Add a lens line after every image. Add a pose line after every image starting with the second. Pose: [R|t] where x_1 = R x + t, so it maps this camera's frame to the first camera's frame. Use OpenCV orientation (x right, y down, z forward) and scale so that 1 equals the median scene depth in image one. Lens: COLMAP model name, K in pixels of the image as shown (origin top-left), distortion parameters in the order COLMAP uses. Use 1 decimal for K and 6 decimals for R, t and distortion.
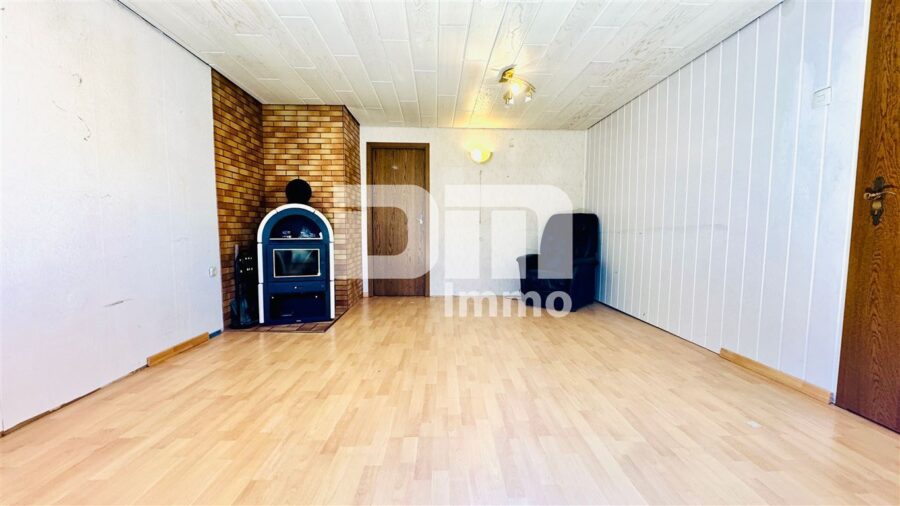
lens RADIAL K [[356.5, 0, 451.5], [0, 356.5, 252.7], [0, 0, 1]] dist [-0.003726, -0.000184]
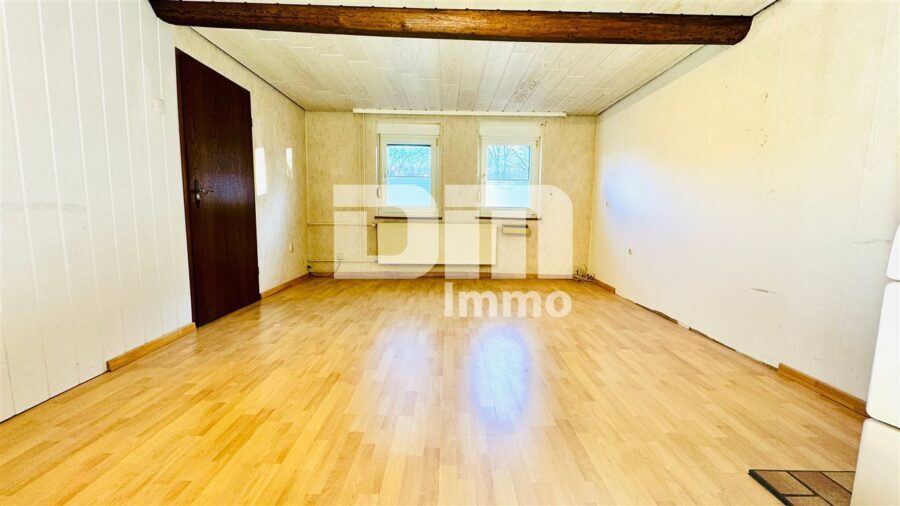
lens RADIAL K [[356.5, 0, 451.9], [0, 356.5, 250.8], [0, 0, 1]] dist [-0.003726, -0.000184]
pose [[-0.999721, -0.019102, 0.013894, -0.015016], [-0.016375, 0.984409, 0.175133, -0.147818], [-0.017023, 0.174856, -0.984447, 2.022722]]
